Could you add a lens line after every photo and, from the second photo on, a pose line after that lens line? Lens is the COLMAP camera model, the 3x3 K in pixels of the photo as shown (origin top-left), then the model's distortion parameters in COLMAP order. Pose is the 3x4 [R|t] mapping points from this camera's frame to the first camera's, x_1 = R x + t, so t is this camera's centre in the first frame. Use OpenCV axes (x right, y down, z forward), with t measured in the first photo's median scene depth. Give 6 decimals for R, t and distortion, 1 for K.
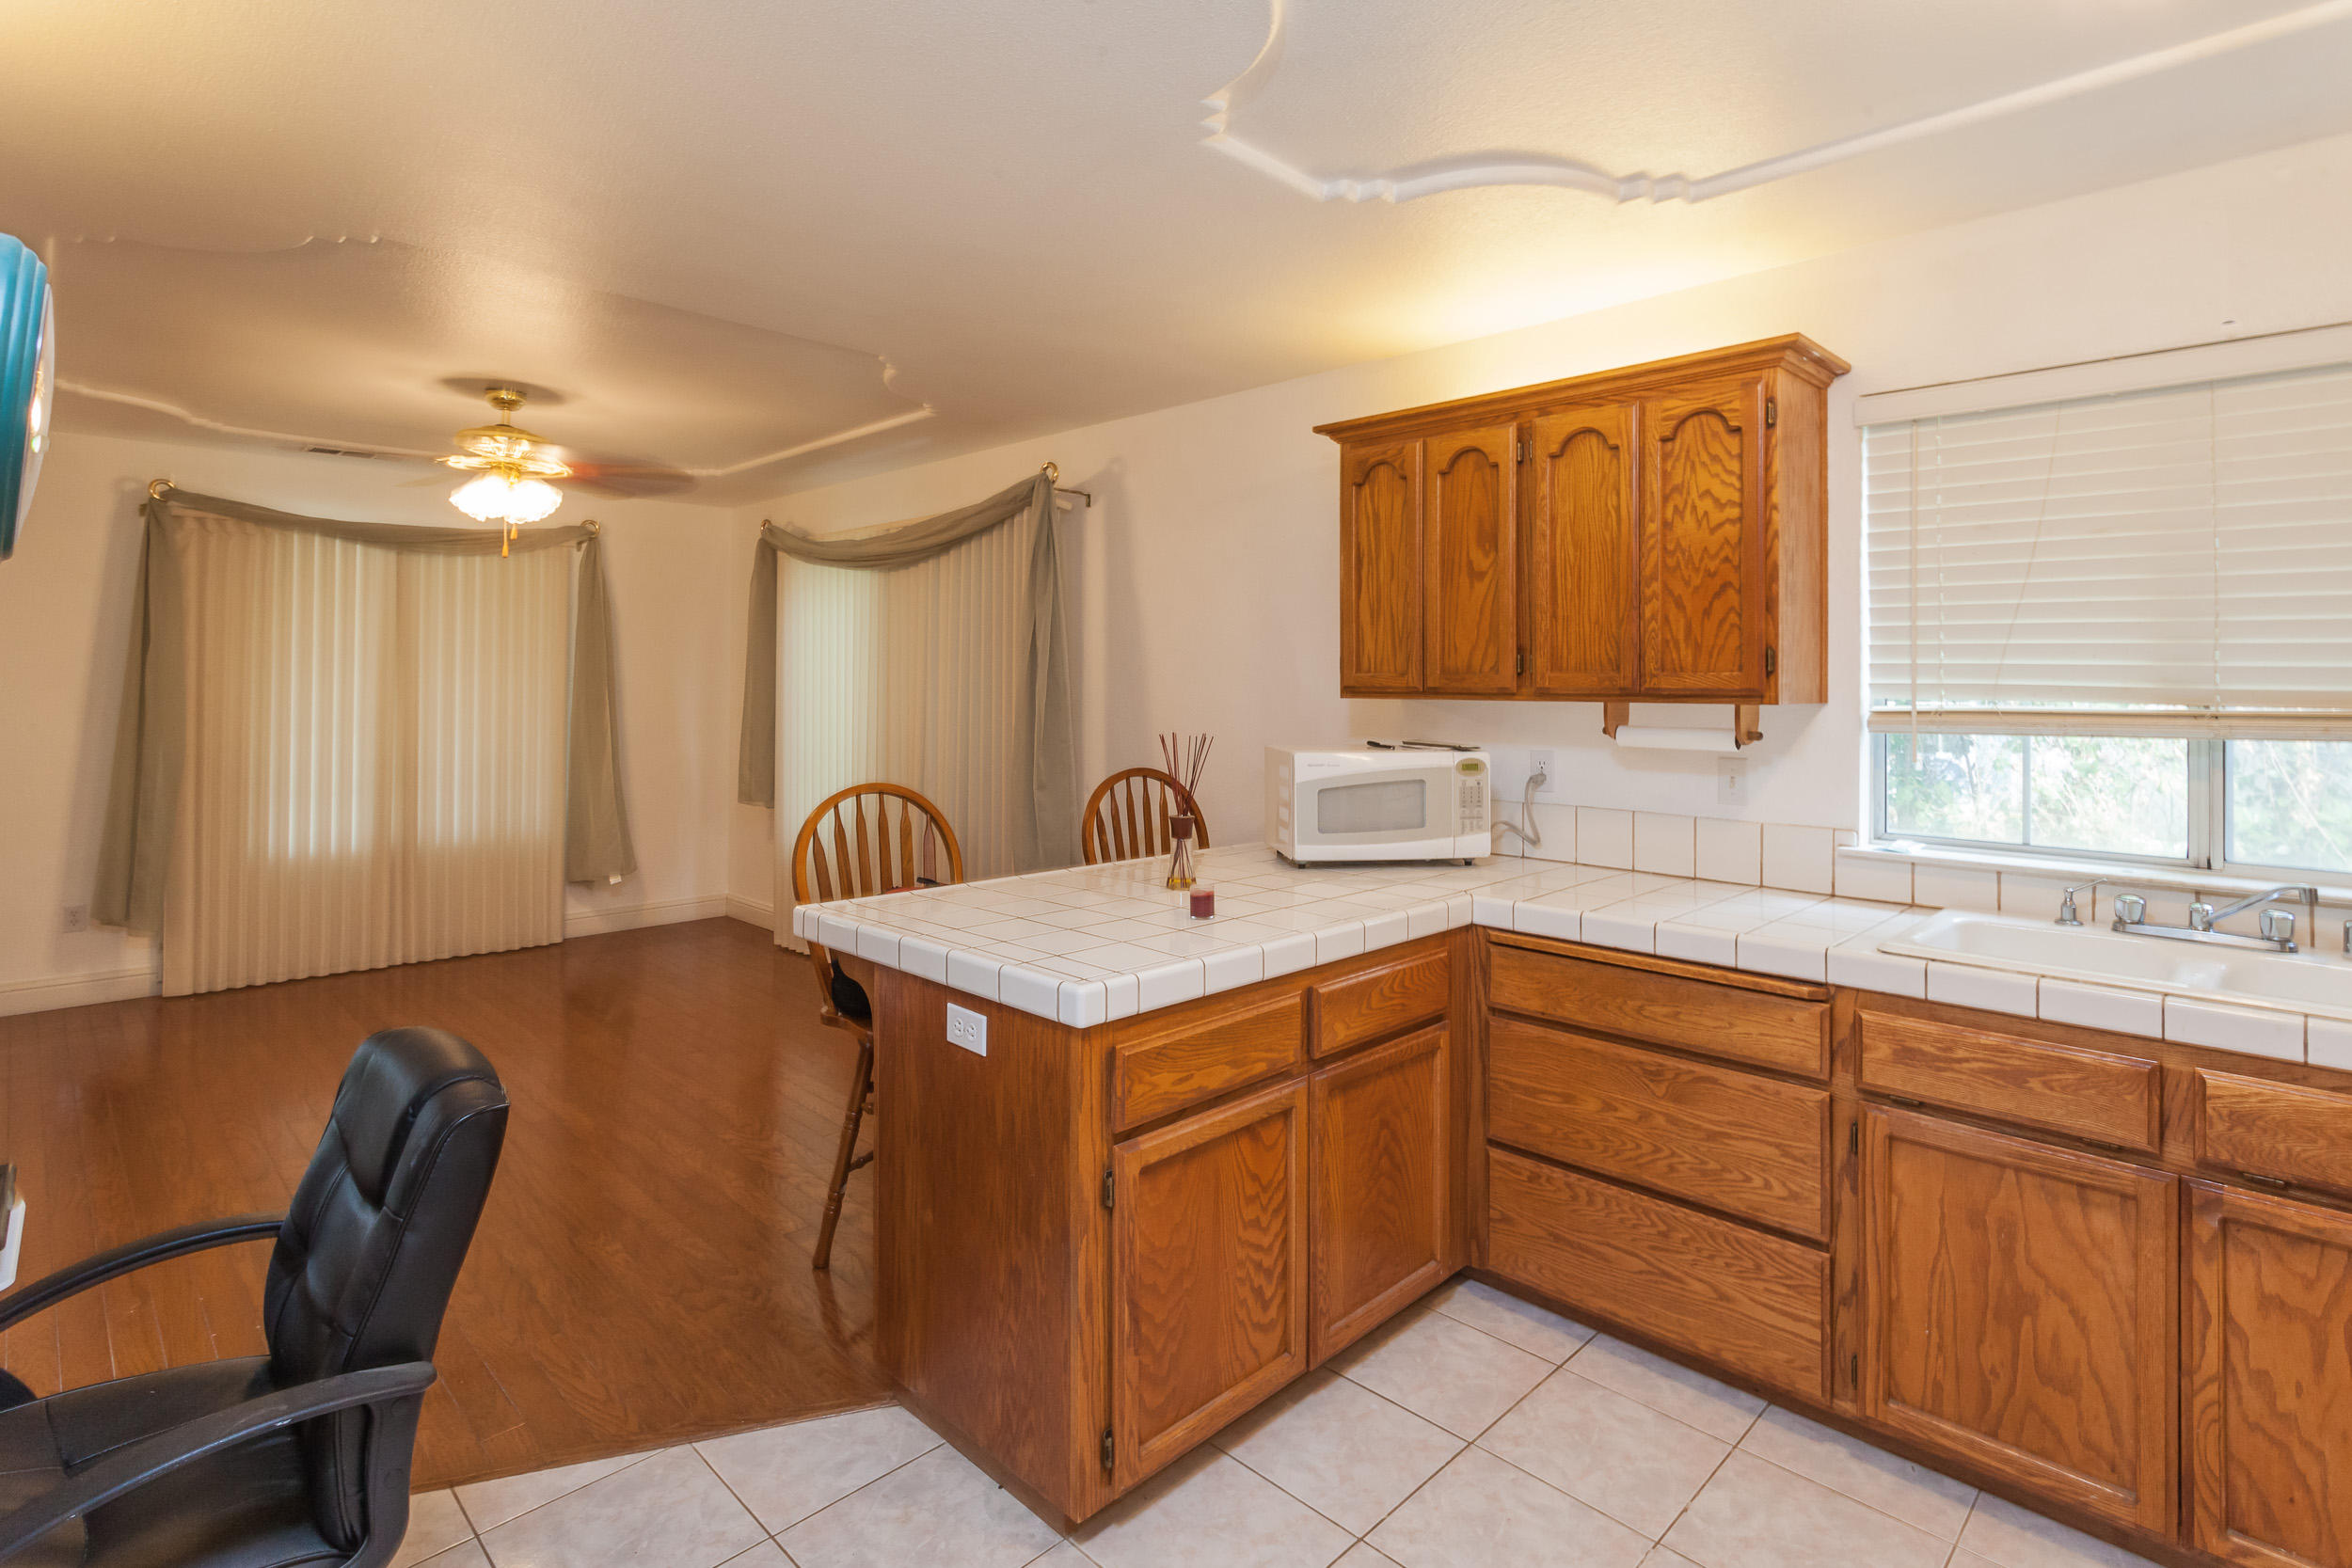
lens RADIAL K [[1159.9, 0, 1172.8], [0, 1159.9, 687.5], [0, 0, 1]] dist [0.000304, -0.000078]
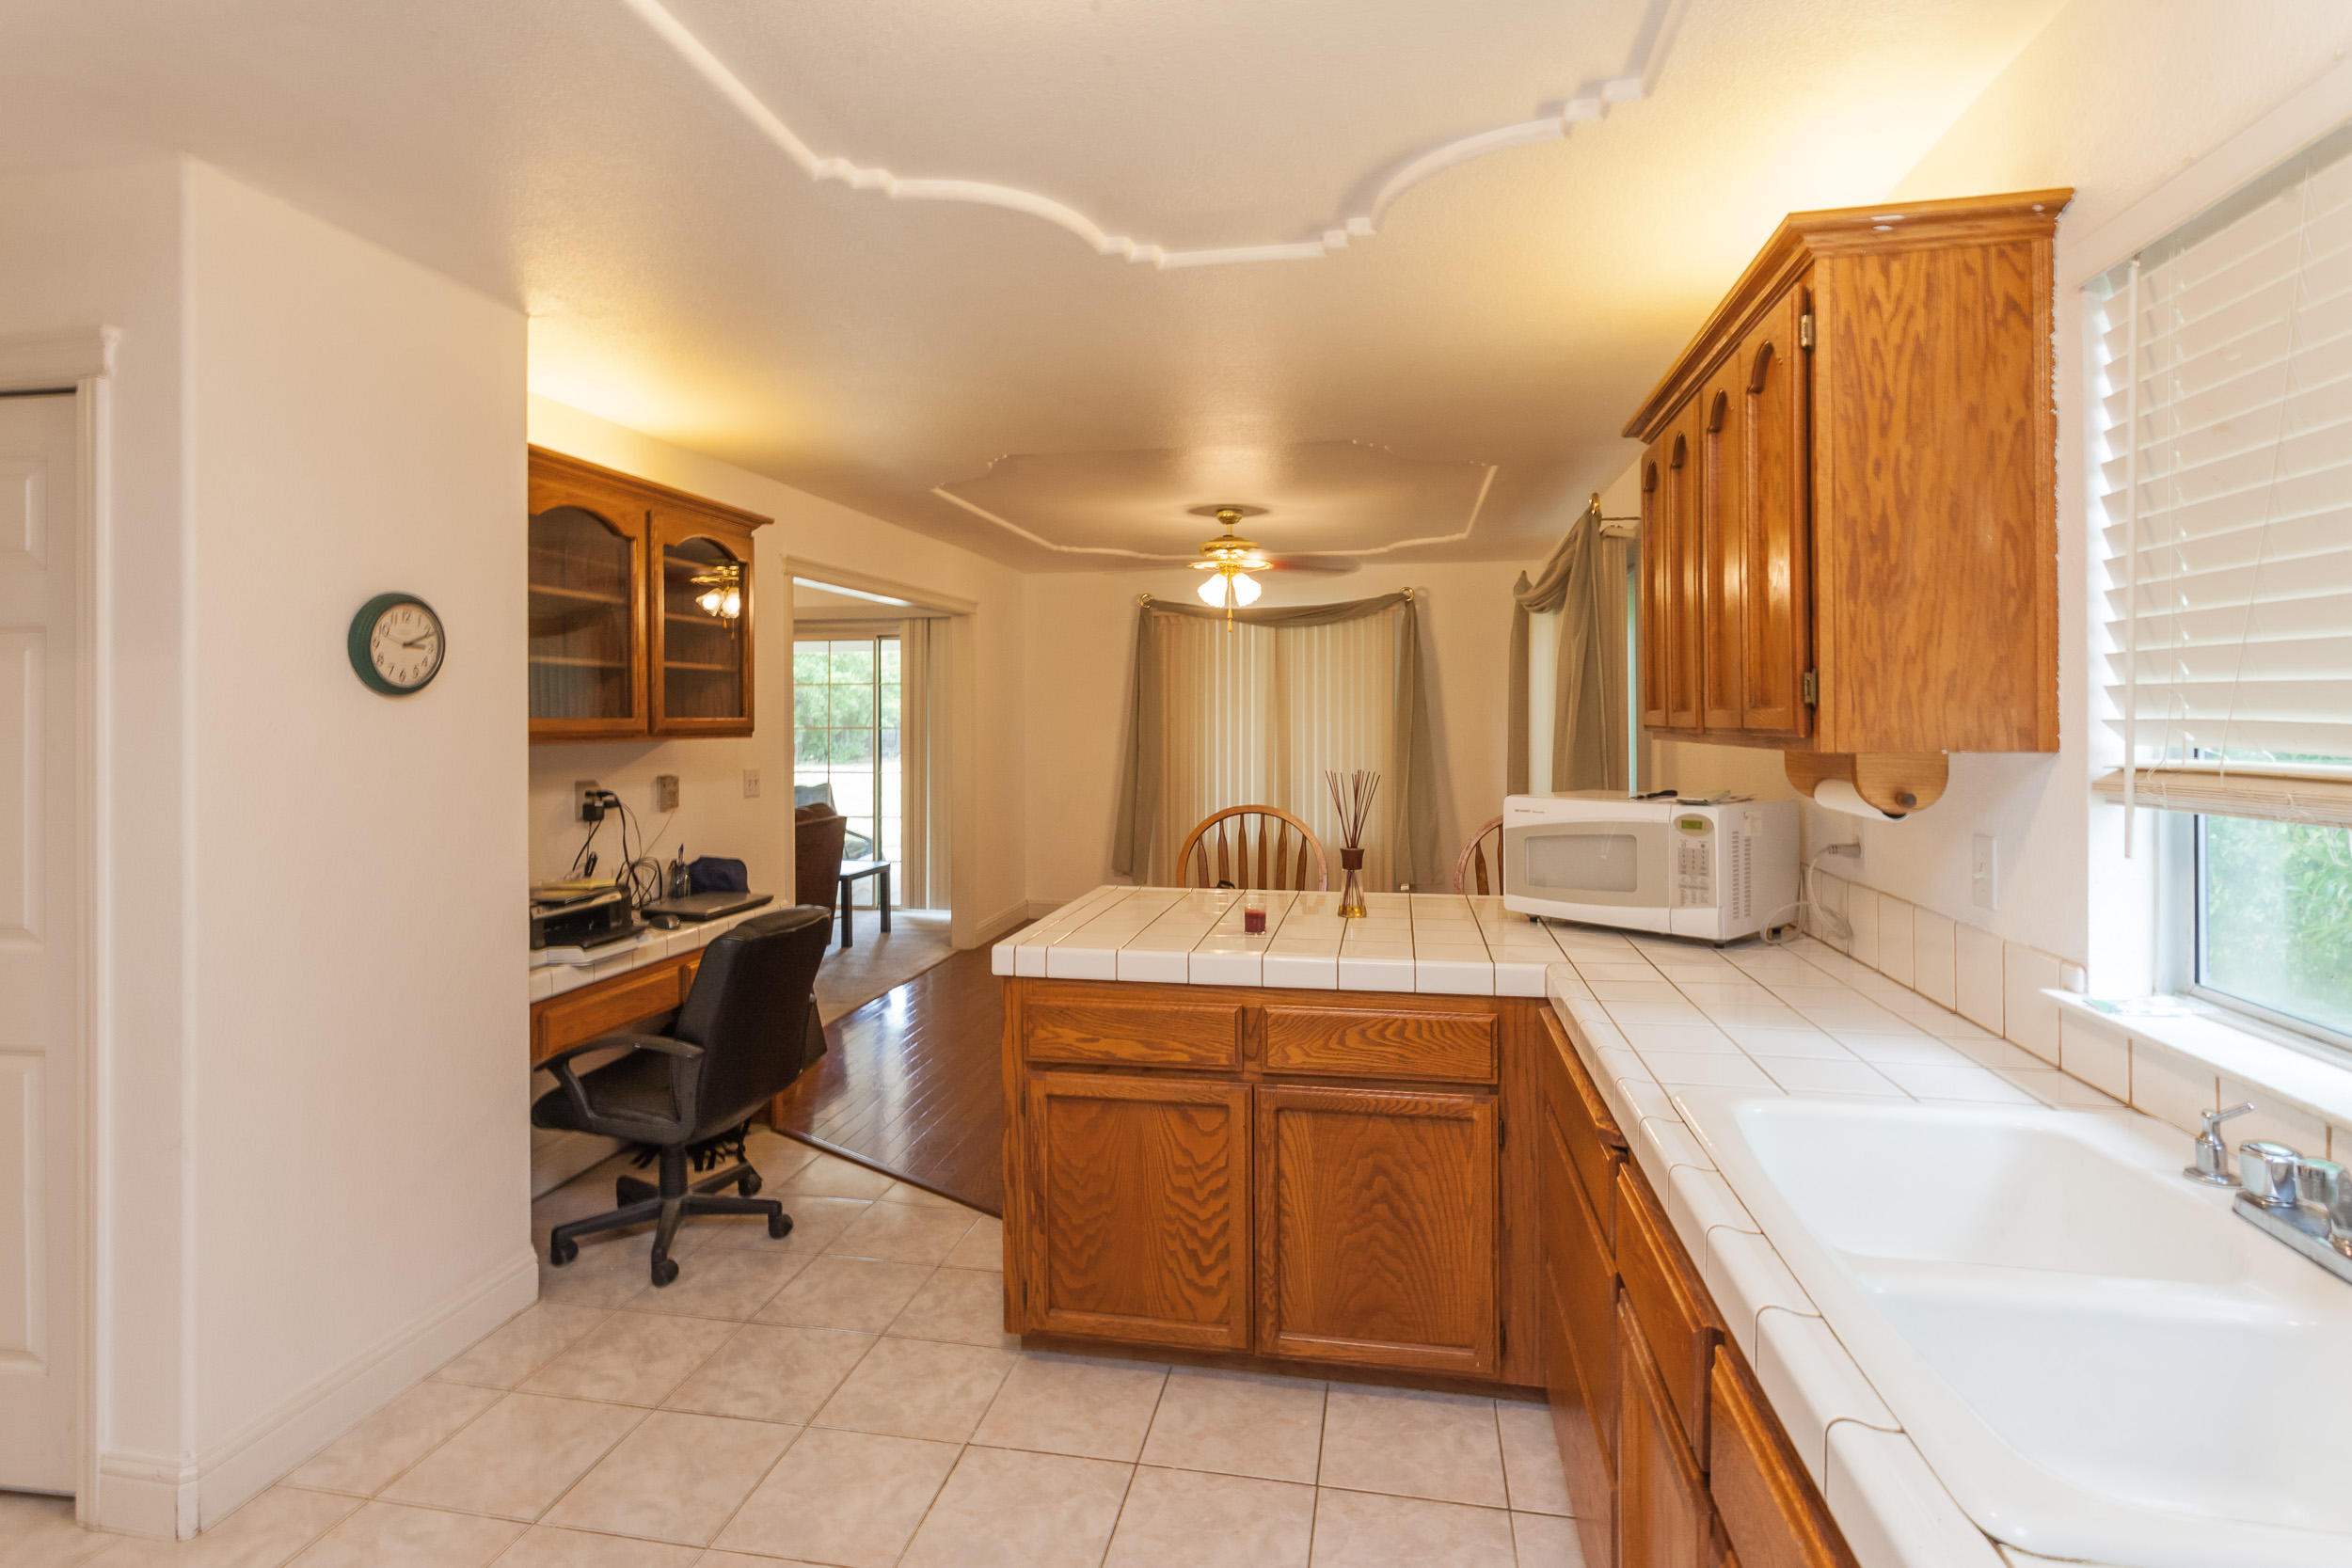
lens RADIAL K [[1158.5, 0, 1171.8], [0, 1158.5, 739.4], [0, 0, 1]] dist [0.004064, 0.000487]
pose [[0.564745, 0.006565, -0.825239, 0.822915], [0.002279, 0.999952, 0.009514, 0.000245], [0.825262, -0.007253, 0.564703, 0.276292]]
